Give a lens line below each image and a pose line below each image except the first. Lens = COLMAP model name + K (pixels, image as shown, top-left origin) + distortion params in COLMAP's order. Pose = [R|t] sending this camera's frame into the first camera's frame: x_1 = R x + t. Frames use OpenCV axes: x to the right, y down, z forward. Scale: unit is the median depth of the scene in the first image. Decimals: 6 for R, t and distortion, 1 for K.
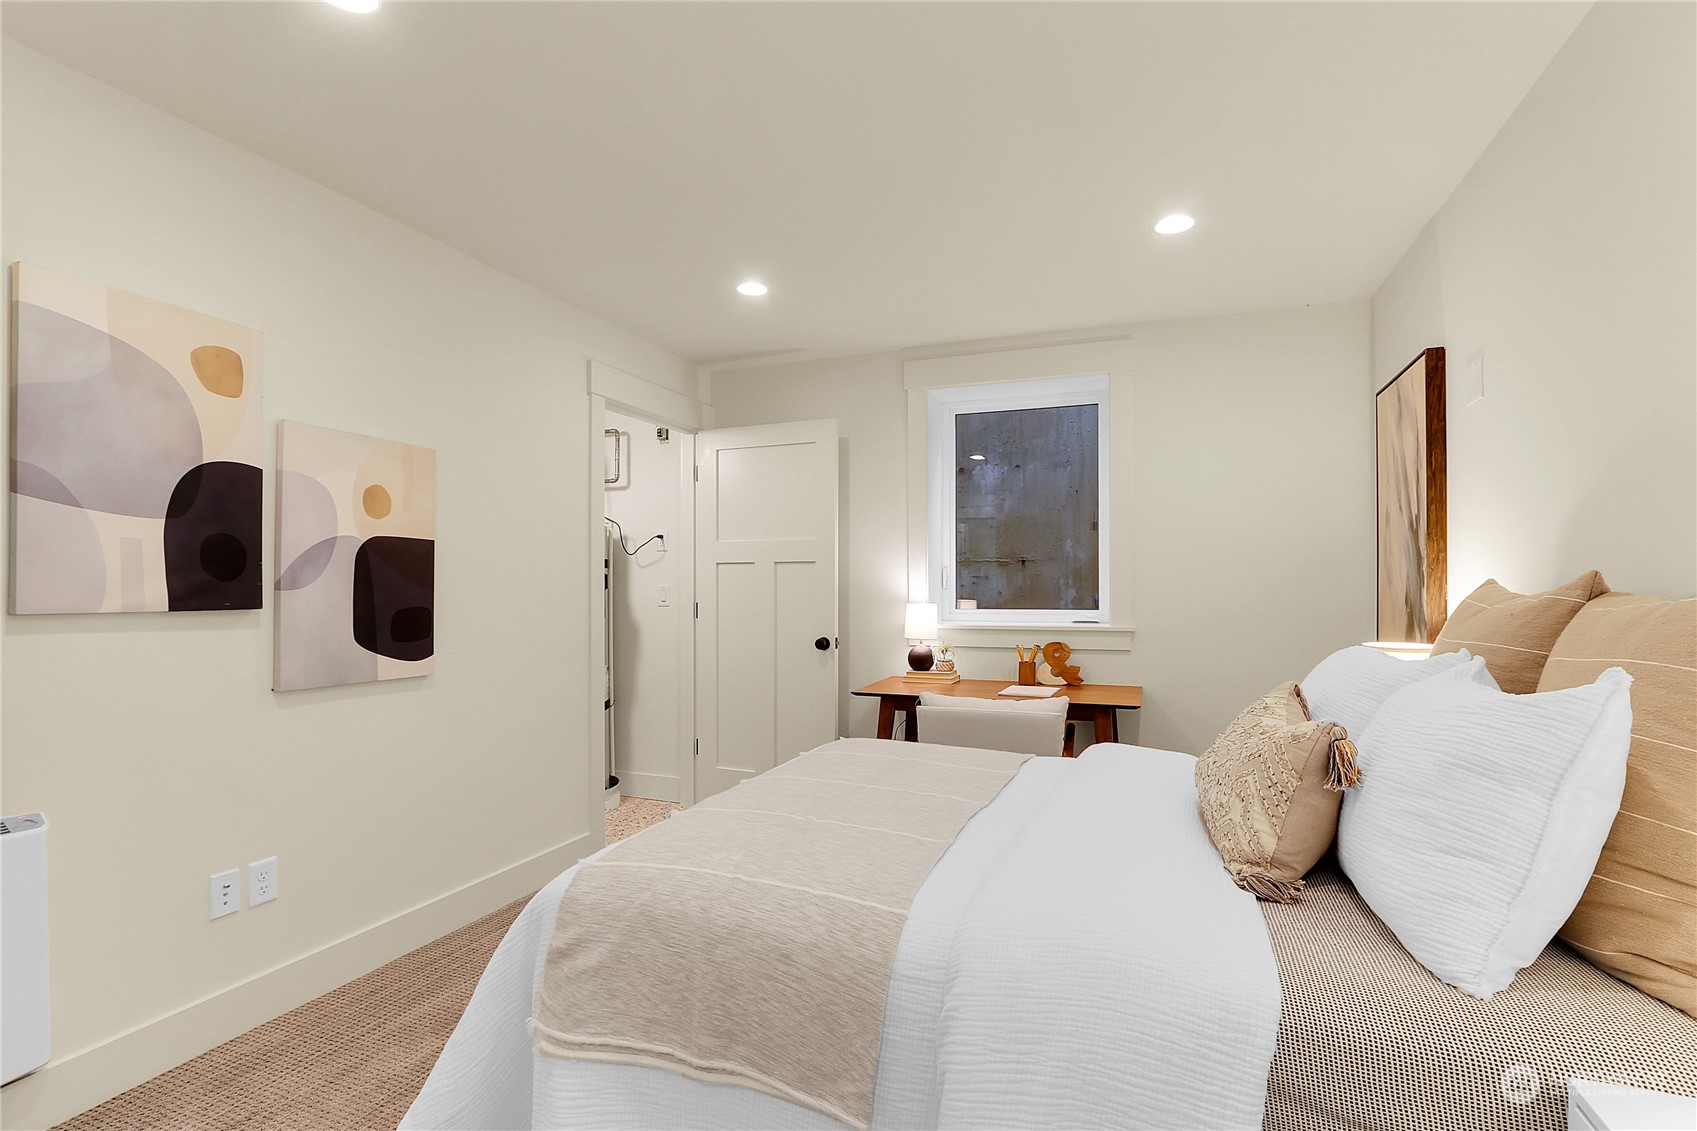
lens RADIAL K [[797.0, 0, 856.1], [0, 797.0, 566.1], [0, 0, 1]] dist [-0.008230, 0.001679]
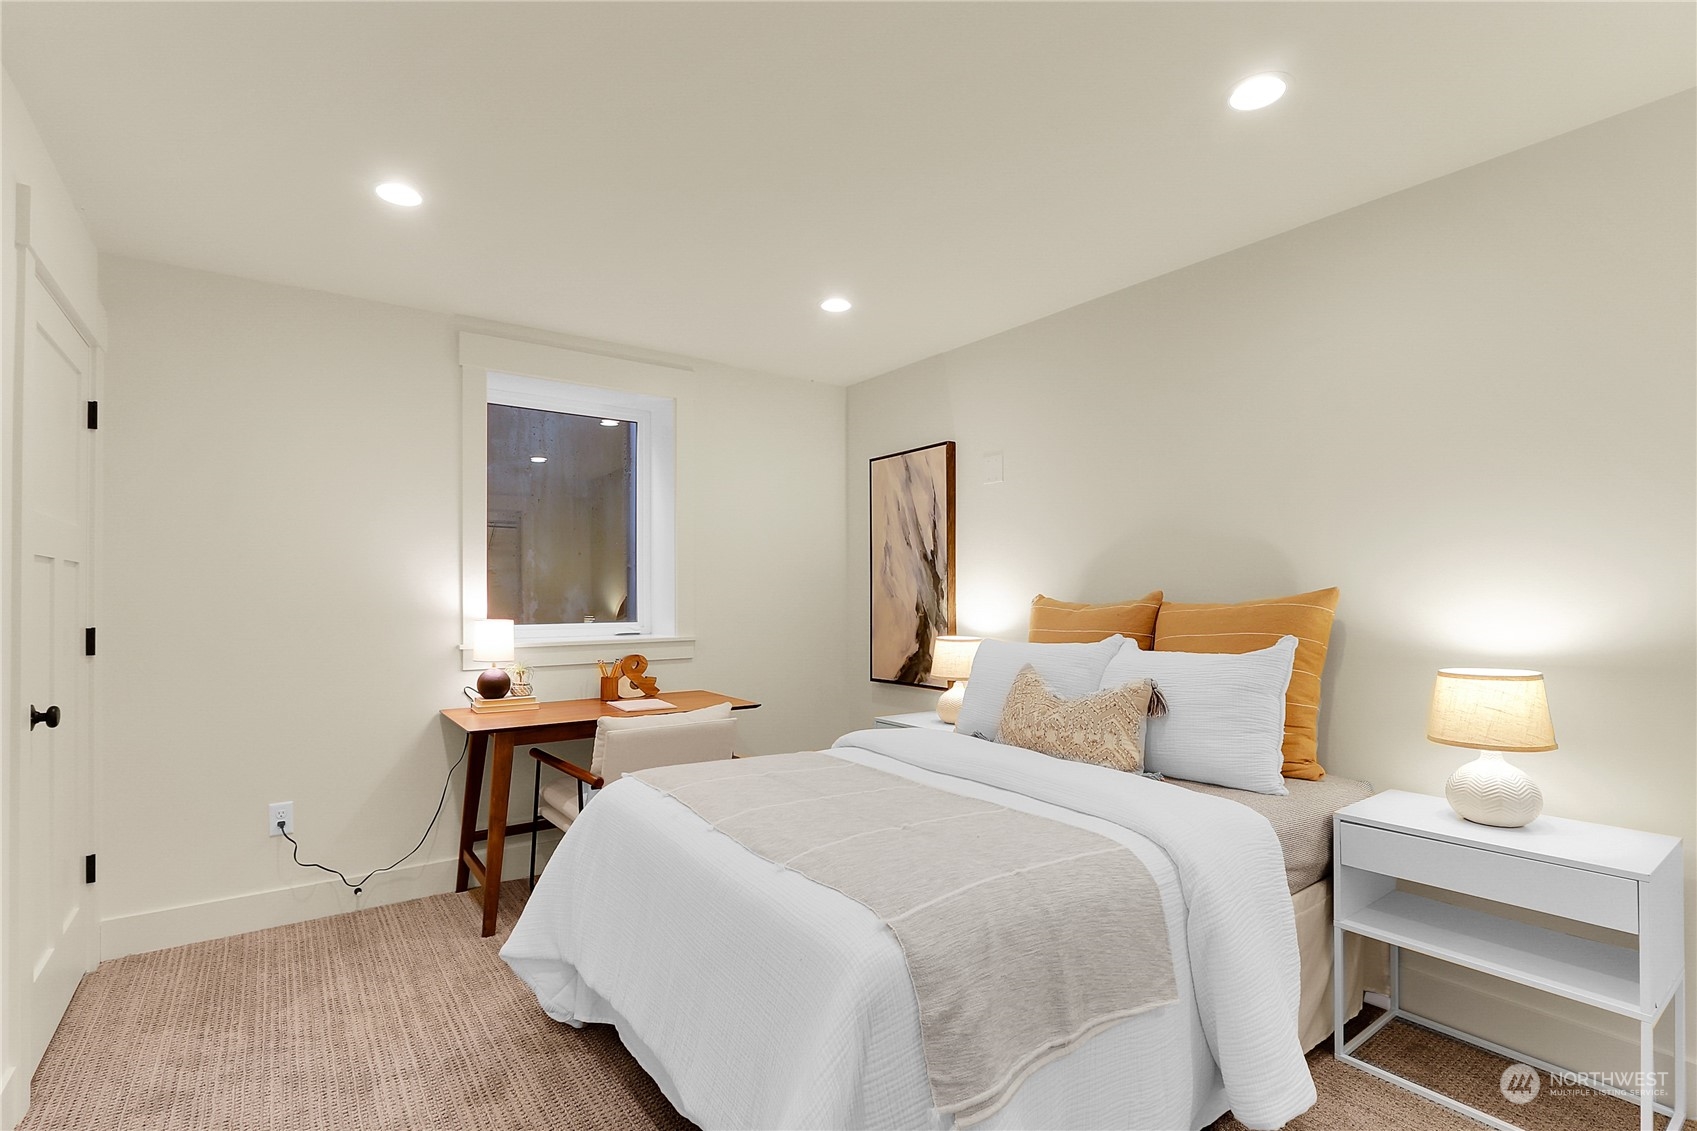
lens RADIAL K [[797.0, 0, 843.3], [0, 797.0, 567.9], [0, 0, 1]] dist [-0.008230, 0.001679]
pose [[0.543150, 0.026449, 0.839219, -0.458962], [-0.017901, 0.999641, -0.019919, 0.001248], [-0.839445, -0.004204, 0.543429, 0.234998]]
